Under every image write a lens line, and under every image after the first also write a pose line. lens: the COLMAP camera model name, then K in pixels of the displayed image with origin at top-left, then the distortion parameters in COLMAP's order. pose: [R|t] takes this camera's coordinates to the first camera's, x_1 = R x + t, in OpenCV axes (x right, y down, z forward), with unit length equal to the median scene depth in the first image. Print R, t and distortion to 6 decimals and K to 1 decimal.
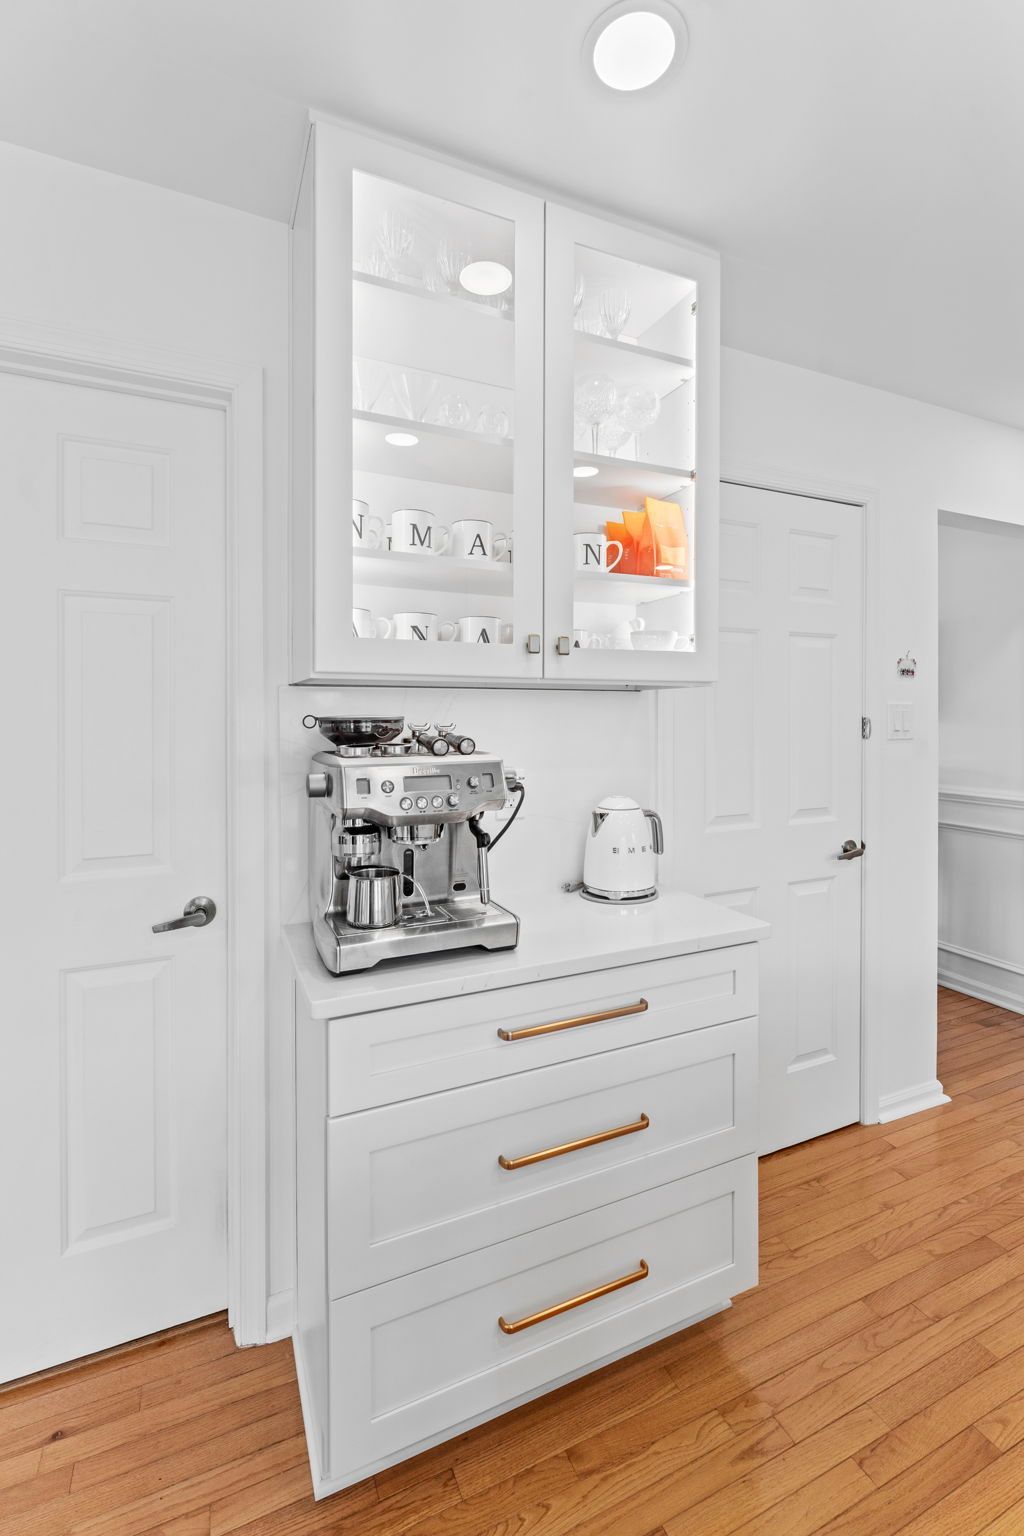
lens RADIAL K [[683.4, 0, 513.6], [0, 683.4, 720.9], [0, 0, 1]] dist [-0.001995, -0.000406]
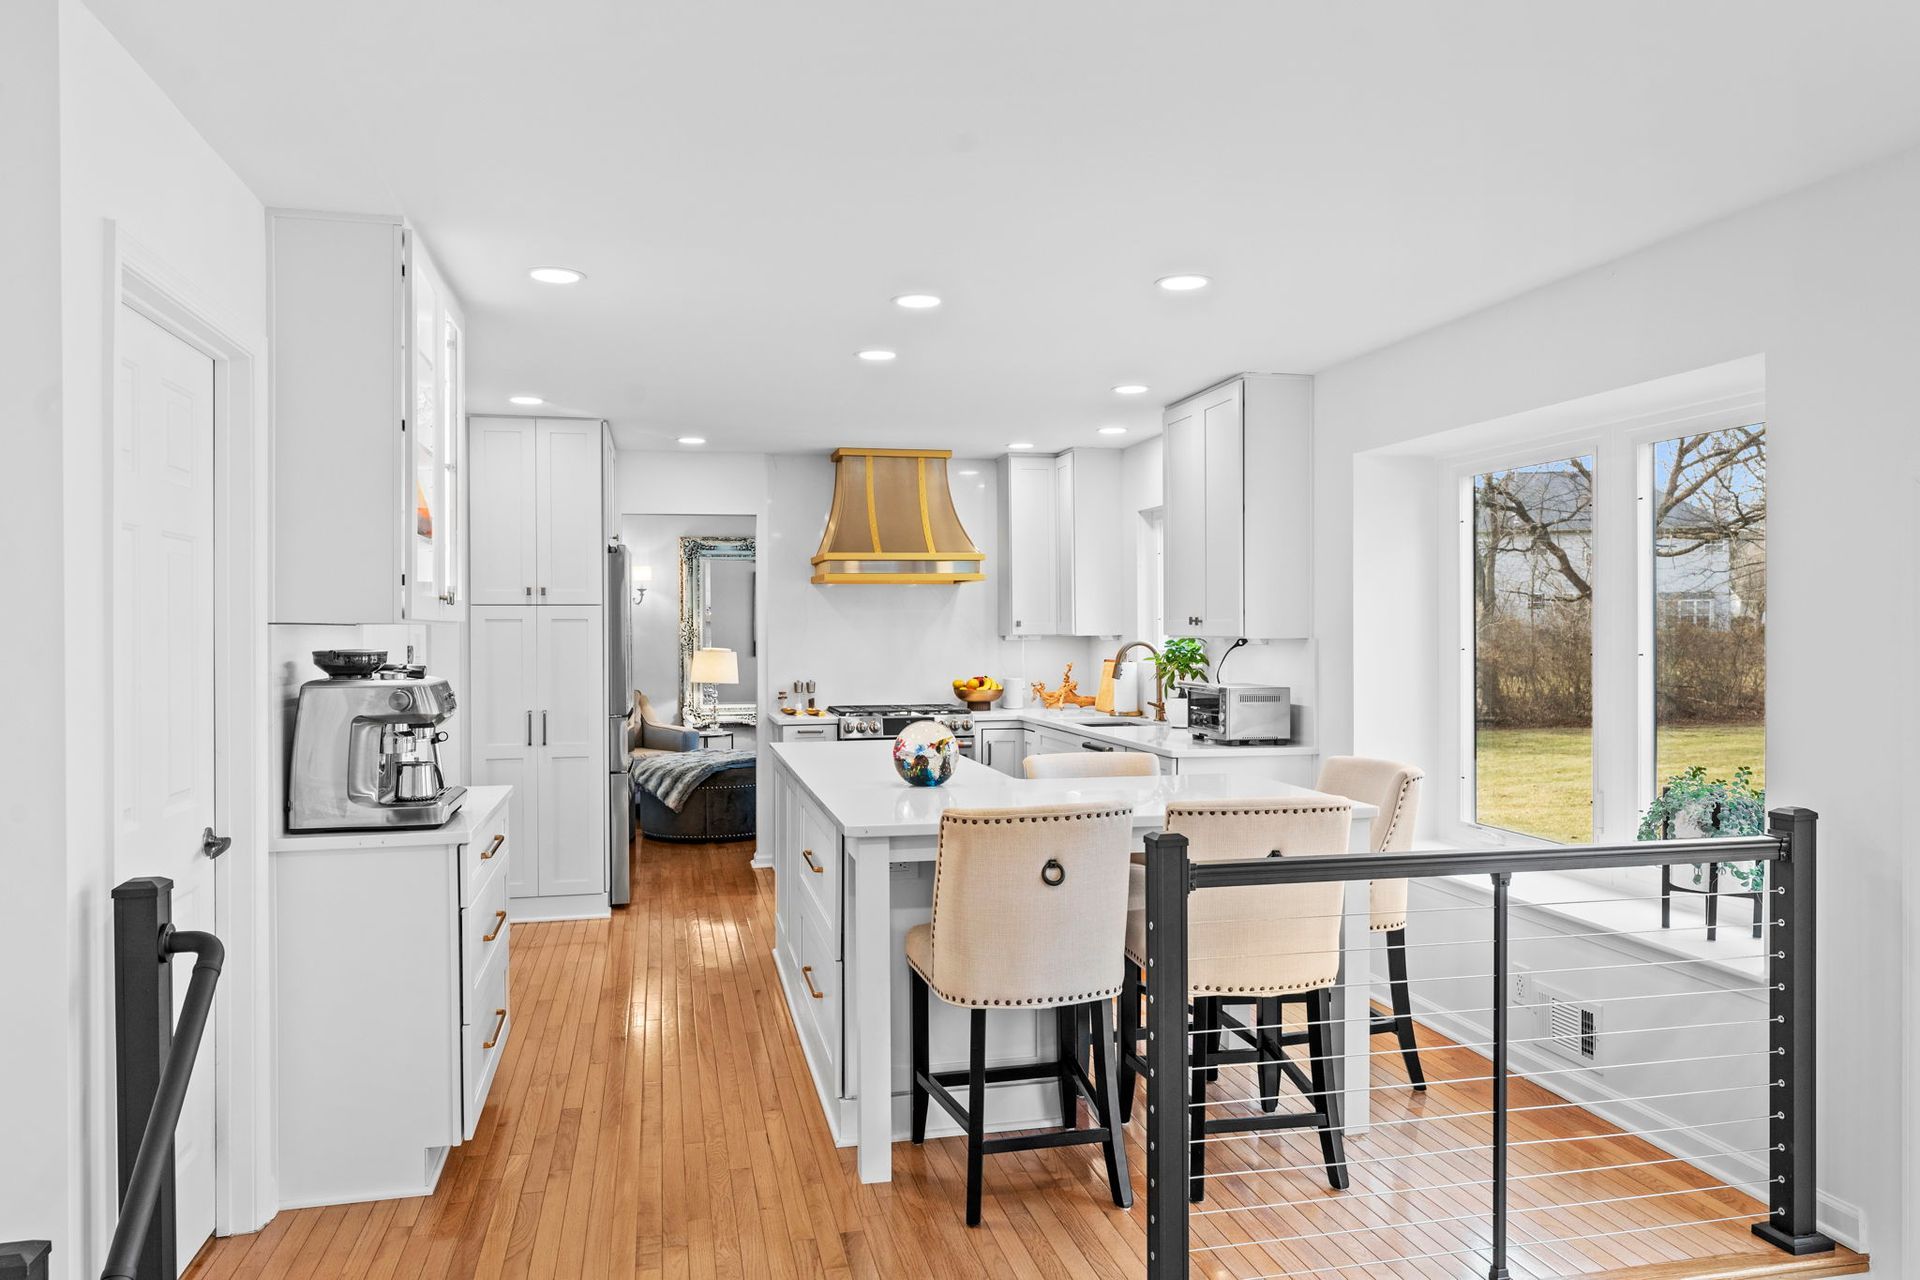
lens RADIAL K [[1273.5, 0, 954.2], [0, 1273.5, 626.2], [0, 0, 1]] dist [-0.003708, 0.004935]
pose [[0.194602, 0.000588, 0.980882, -2.307825], [0.013304, 0.999906, -0.003239, -0.030055], [-0.980792, 0.013680, 0.194576, -0.530681]]
